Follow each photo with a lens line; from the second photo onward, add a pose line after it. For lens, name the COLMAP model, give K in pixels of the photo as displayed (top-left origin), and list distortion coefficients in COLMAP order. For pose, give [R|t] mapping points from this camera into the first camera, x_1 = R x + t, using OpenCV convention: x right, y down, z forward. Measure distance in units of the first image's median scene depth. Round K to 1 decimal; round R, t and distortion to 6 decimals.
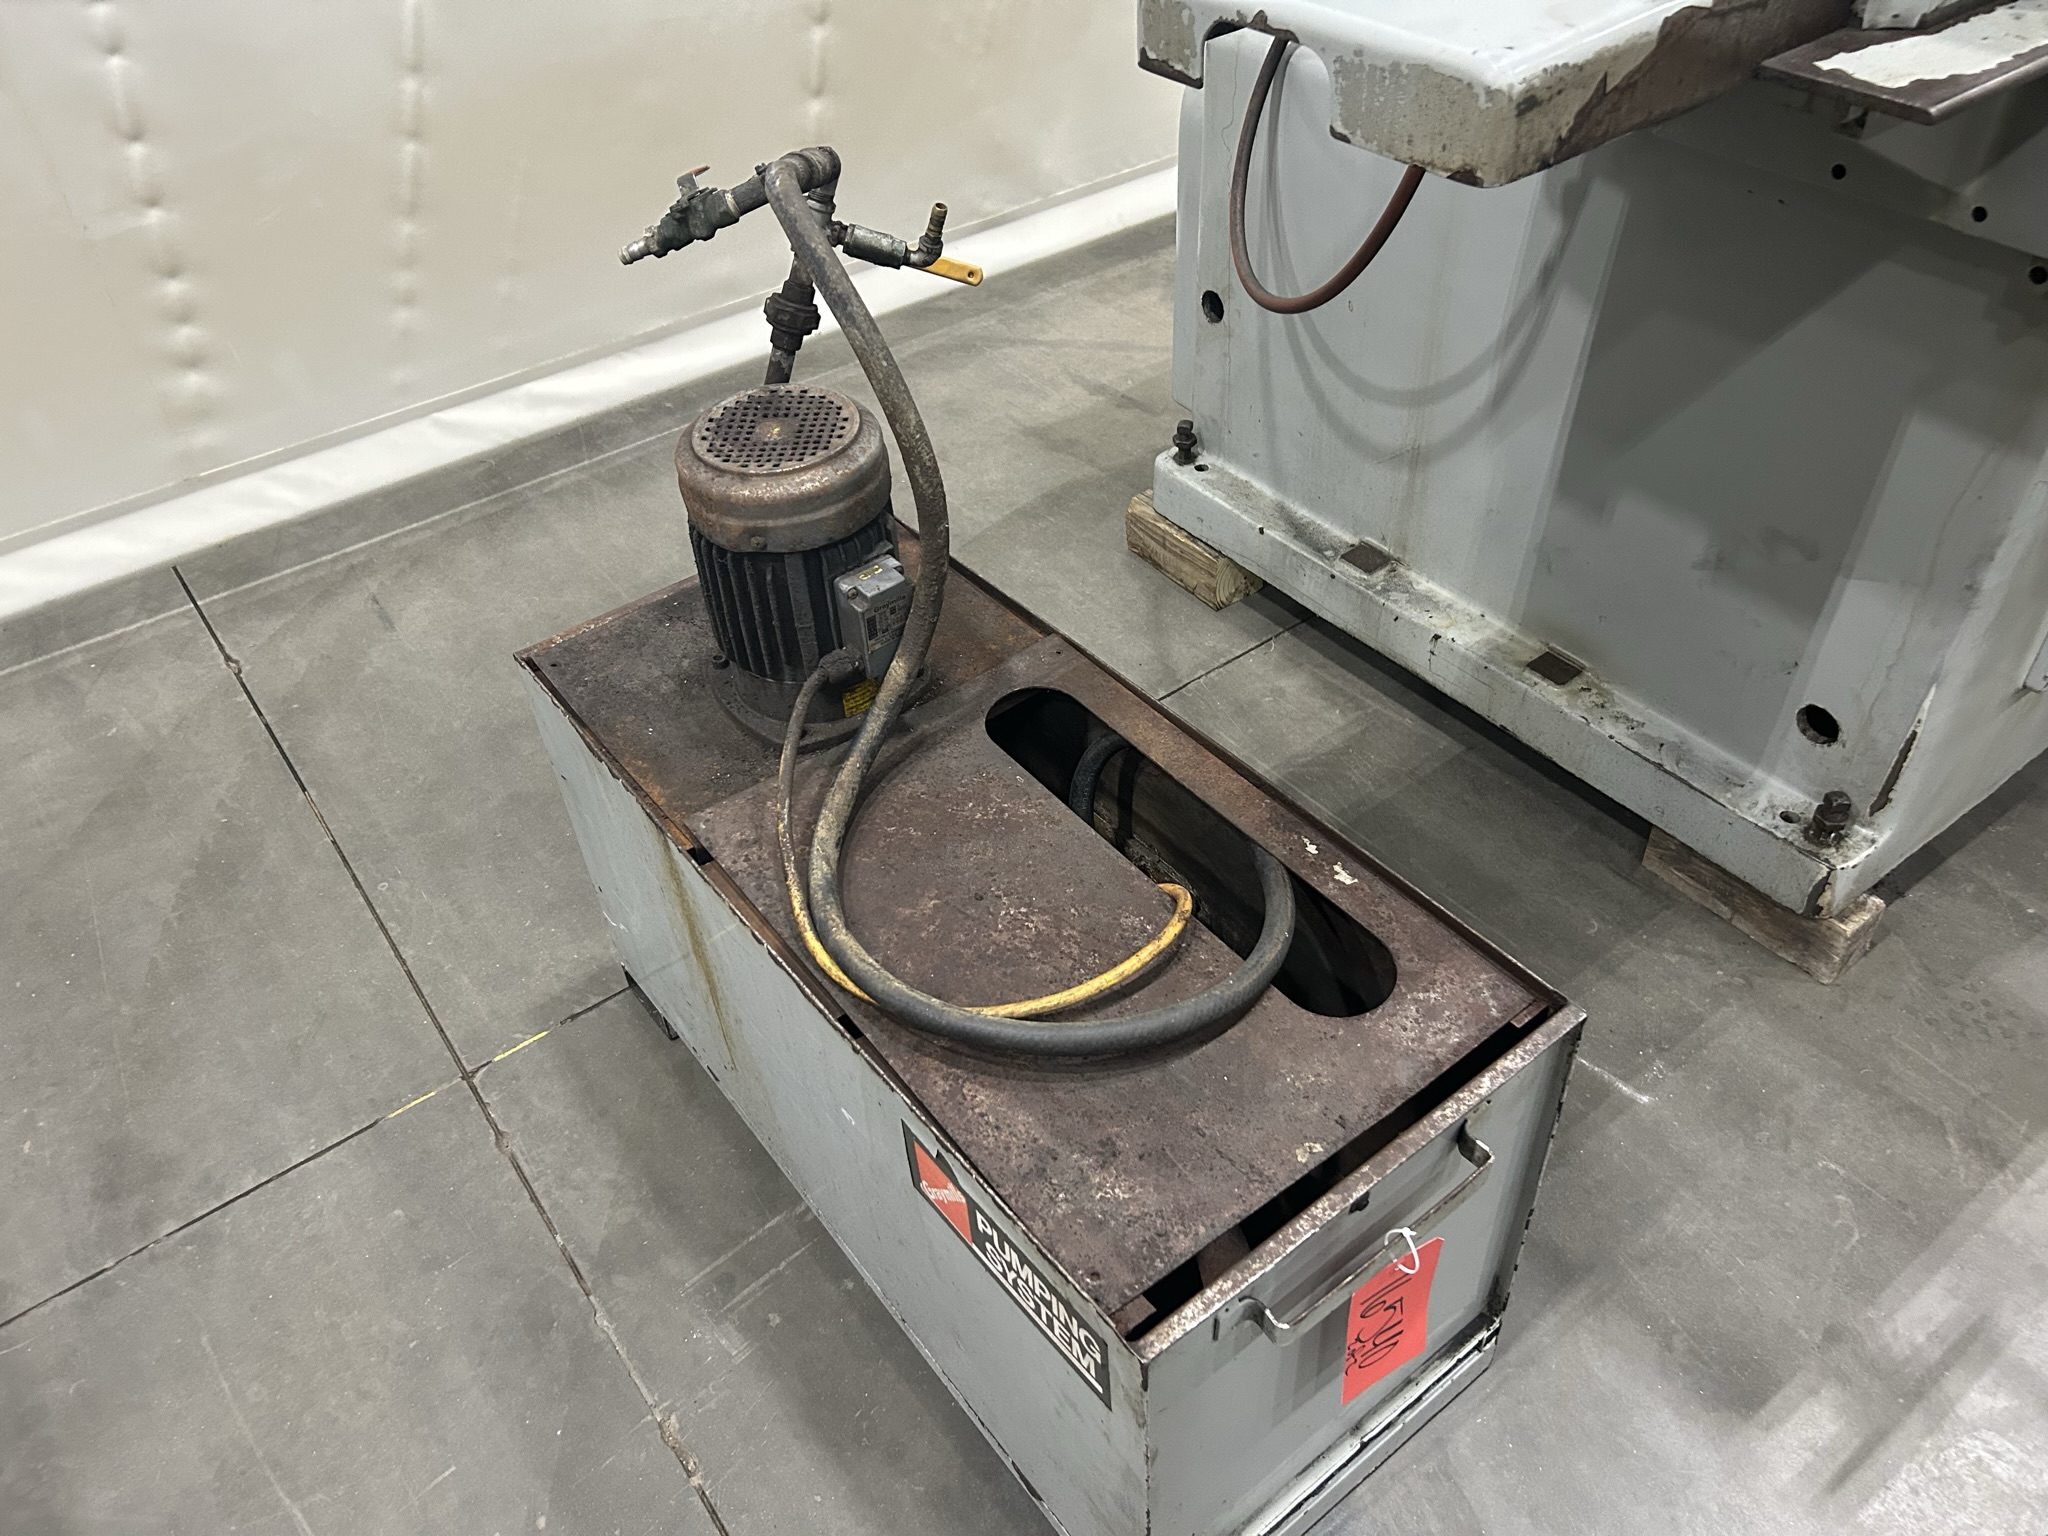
lens RADIAL K [[1545.9, 0, 1044.0], [0, 1545.9, 783.7], [0, 0, 1]] dist [0.039046, -0.039622]
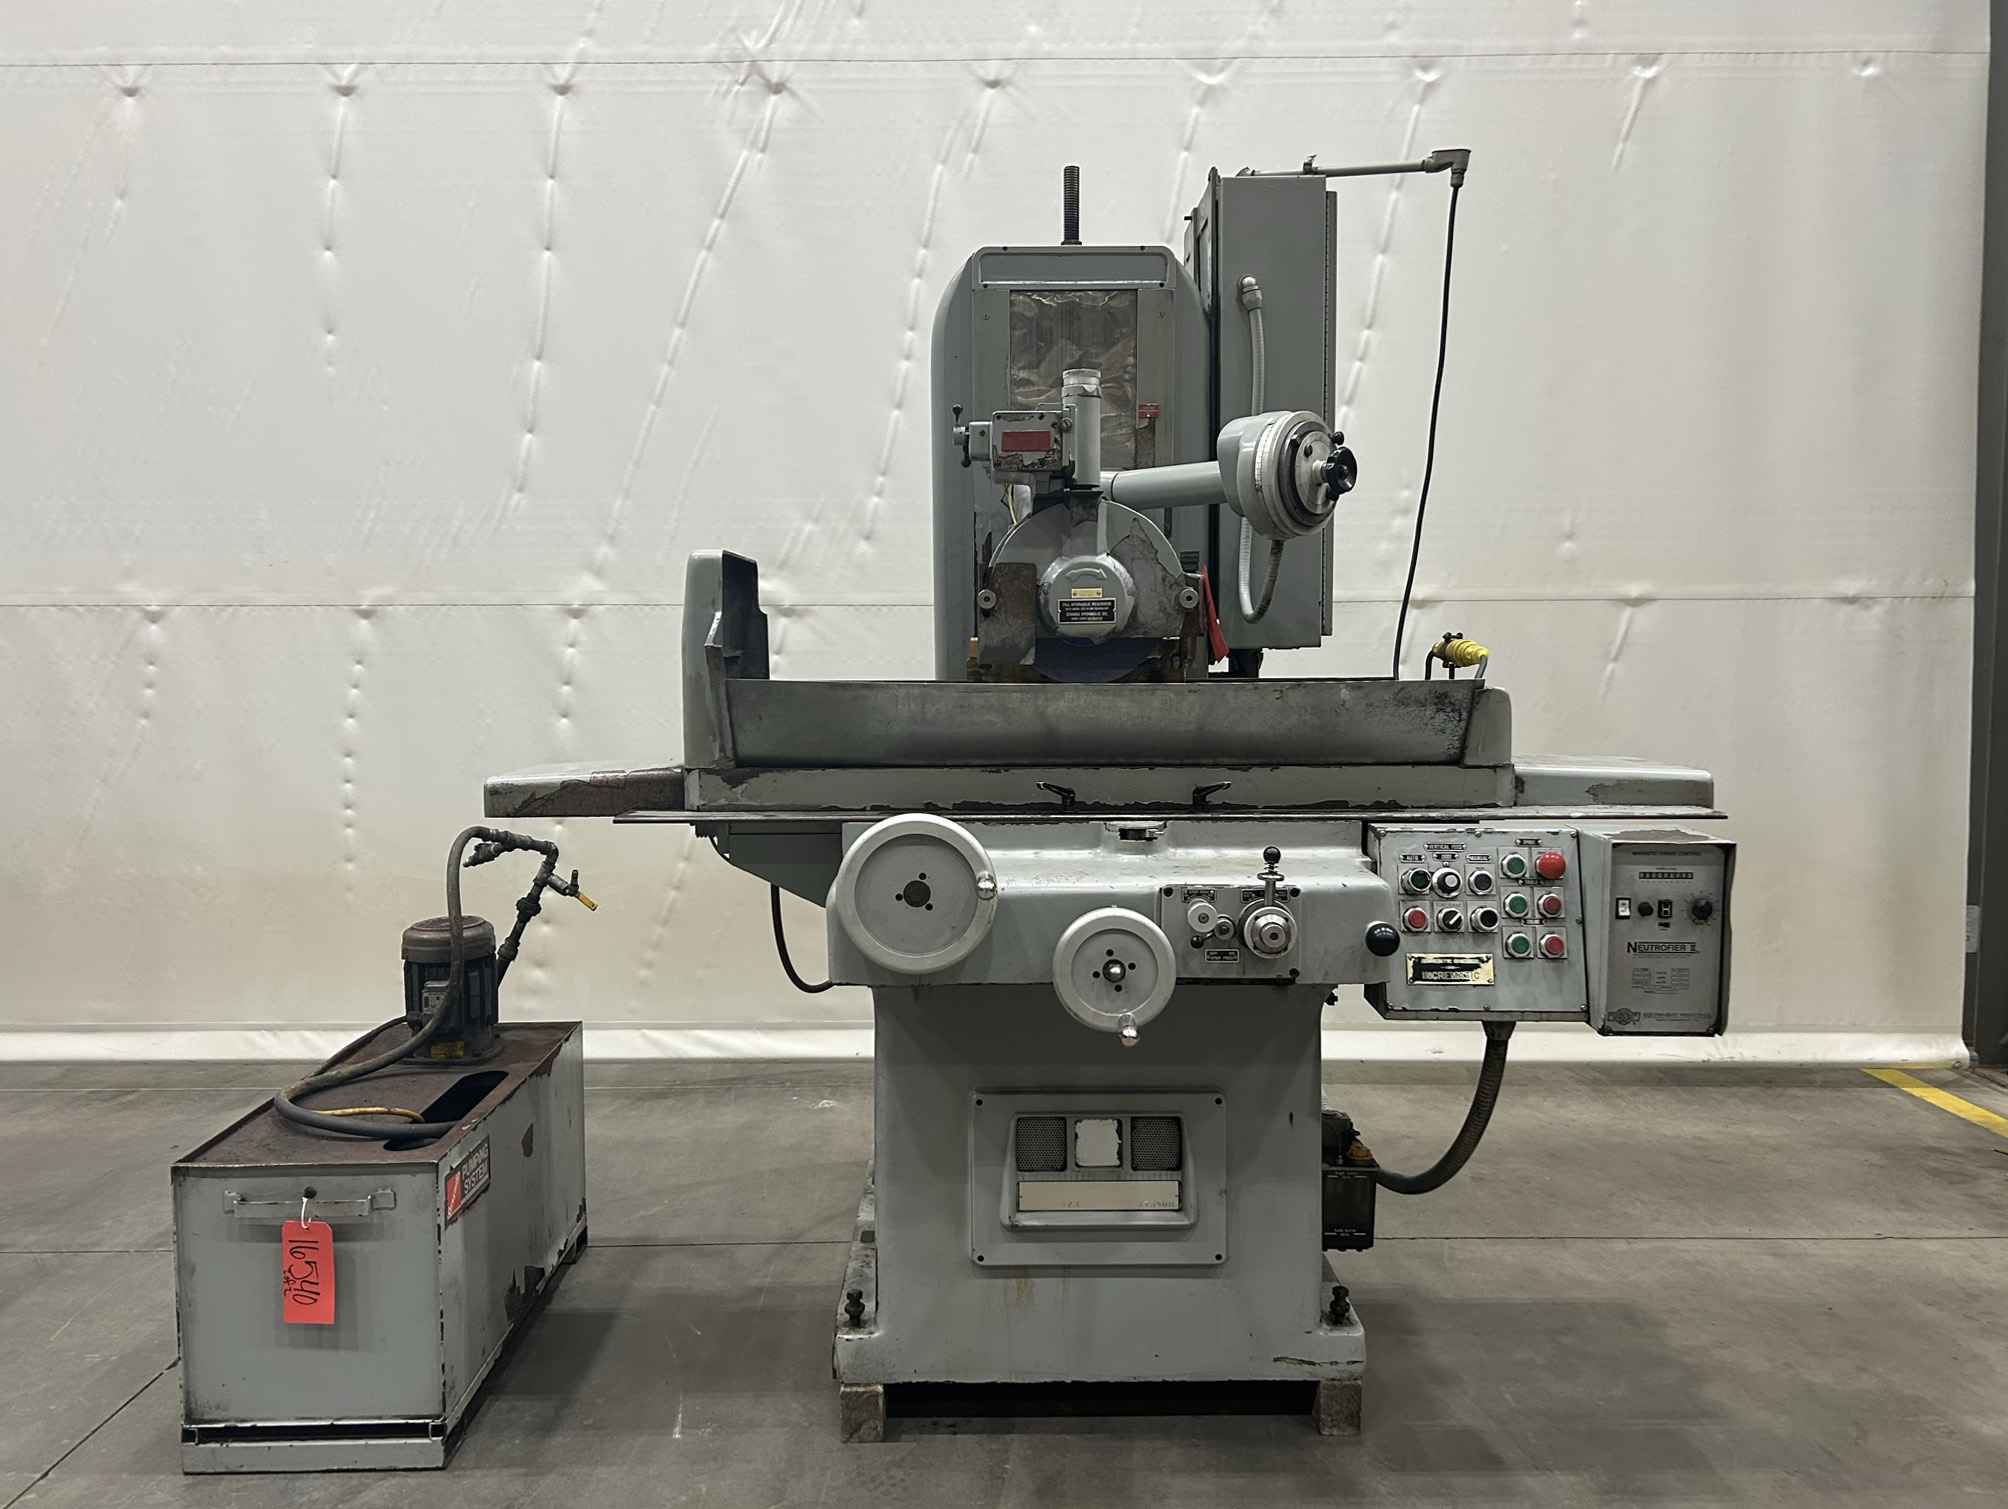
lens RADIAL K [[1515.7, 0, 987.2], [0, 1515.7, 768.6], [0, 0, 1]] dist [0.039046, -0.039622]
pose [[0.799250, 0.081610, -0.595433, 1.193449], [-0.413357, 0.793838, -0.446047, 0.178975], [0.436275, 0.602629, 0.668208, -0.225546]]
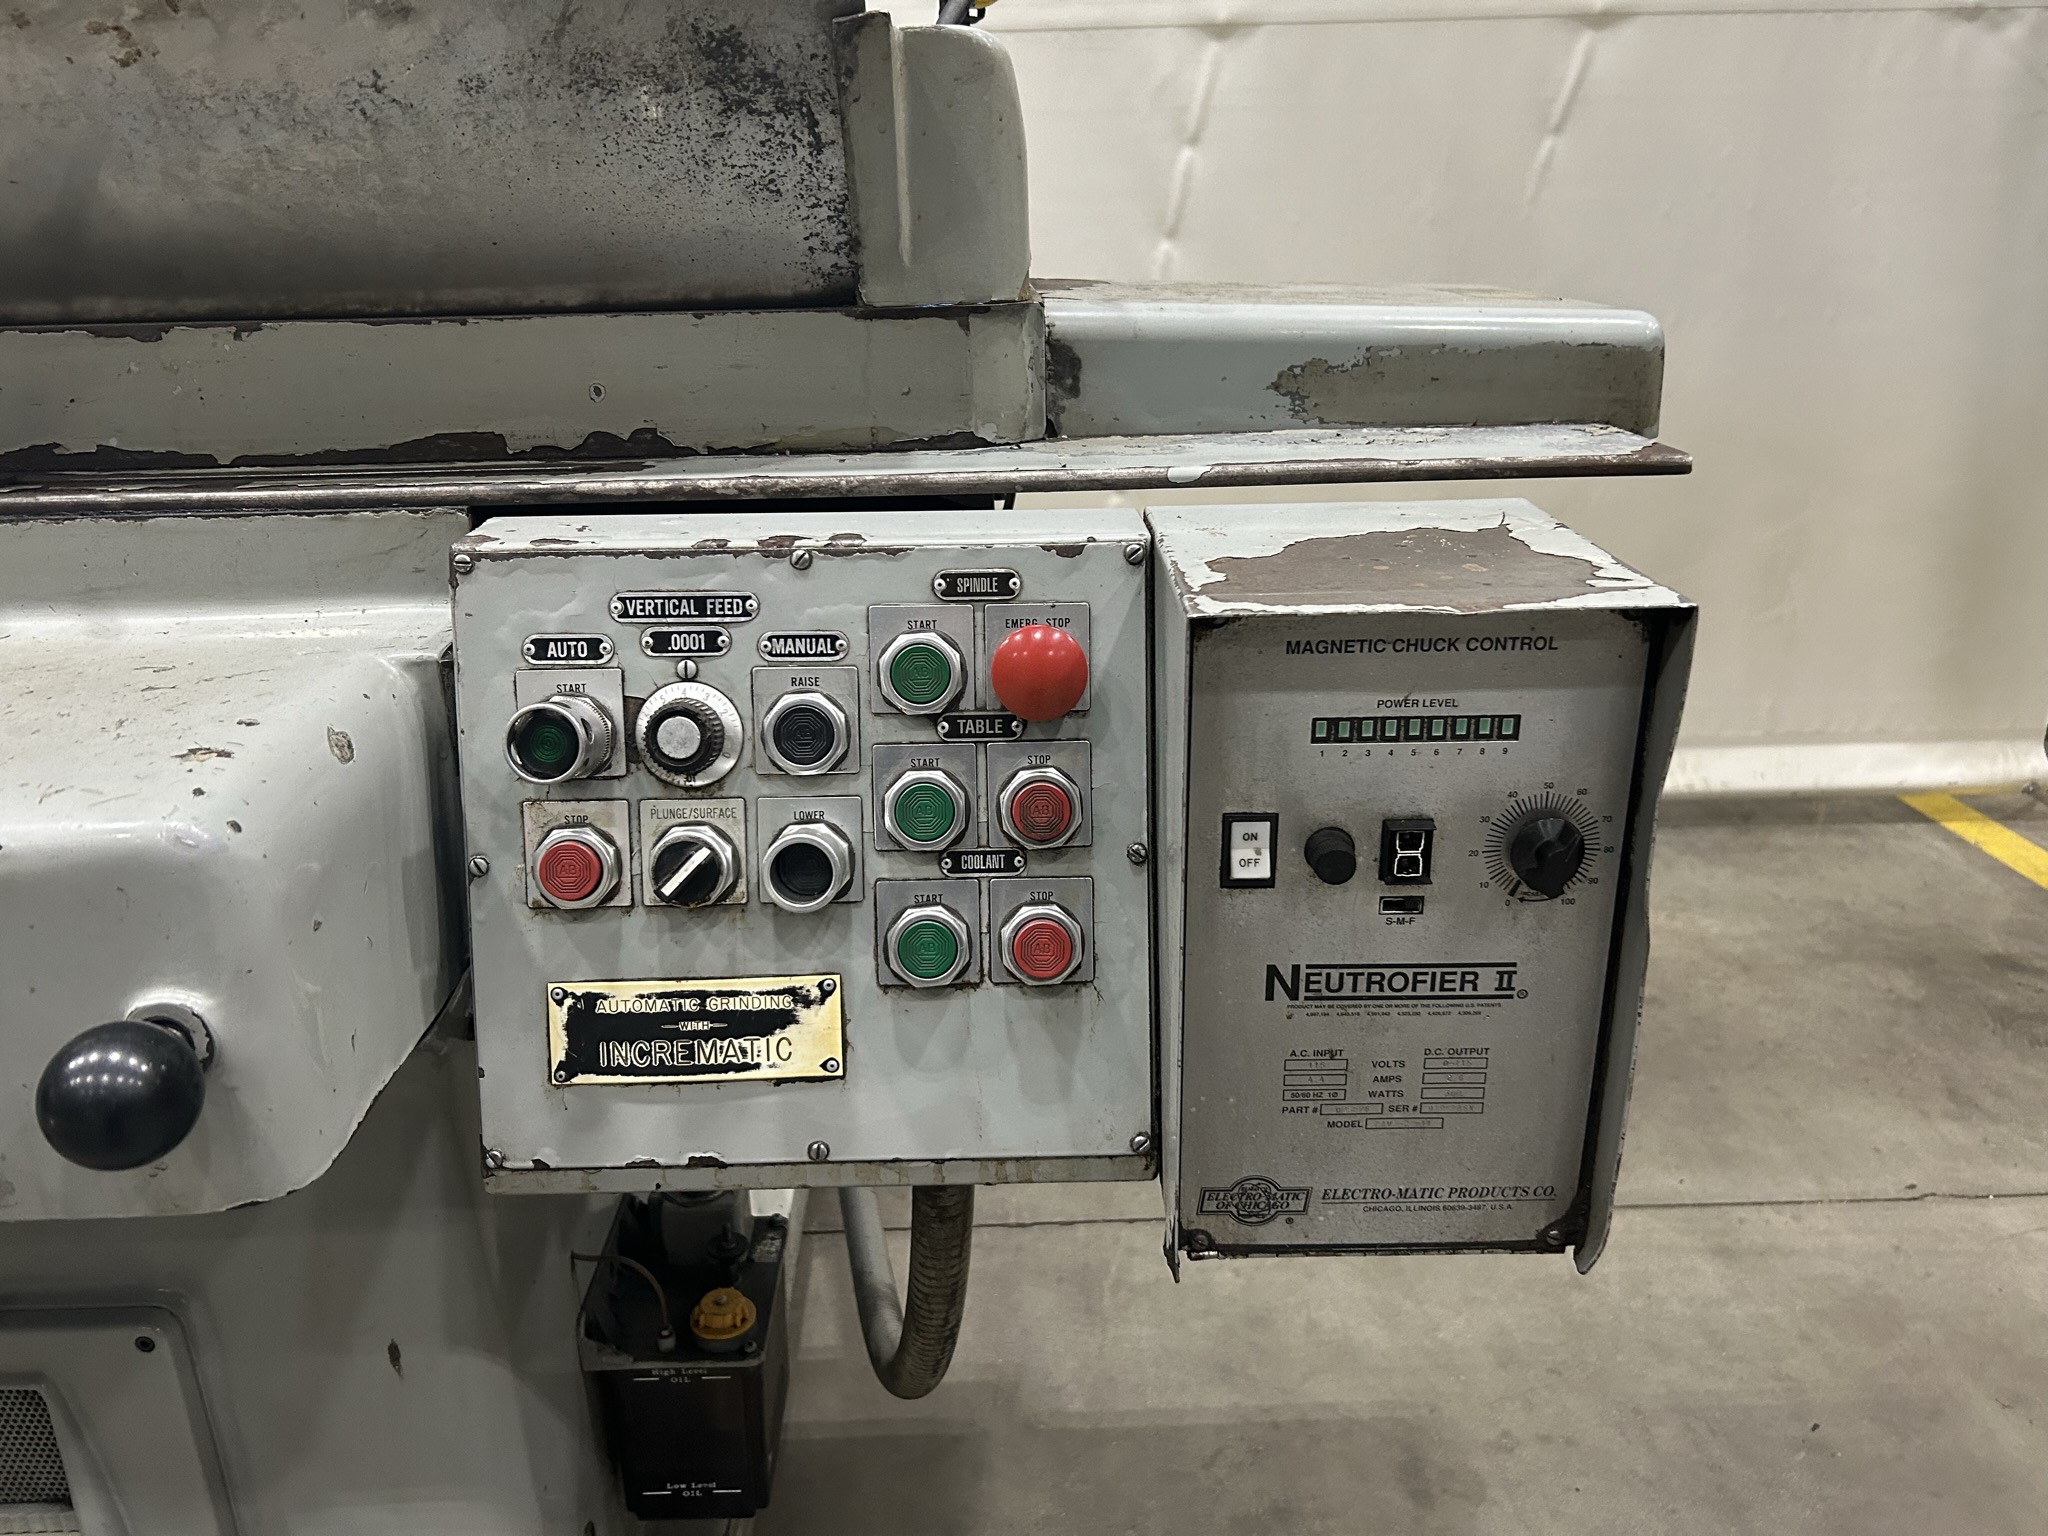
lens RADIAL K [[1545.9, 0, 997.0], [0, 1545.9, 783.6], [0, 0, 1]] dist [0.039046, -0.039622]
pose [[0.811392, 0.214945, -0.543546, 1.034033], [-0.388980, 0.892676, -0.227651, -0.339018], [0.436278, 0.396143, 0.807919, 0.496033]]
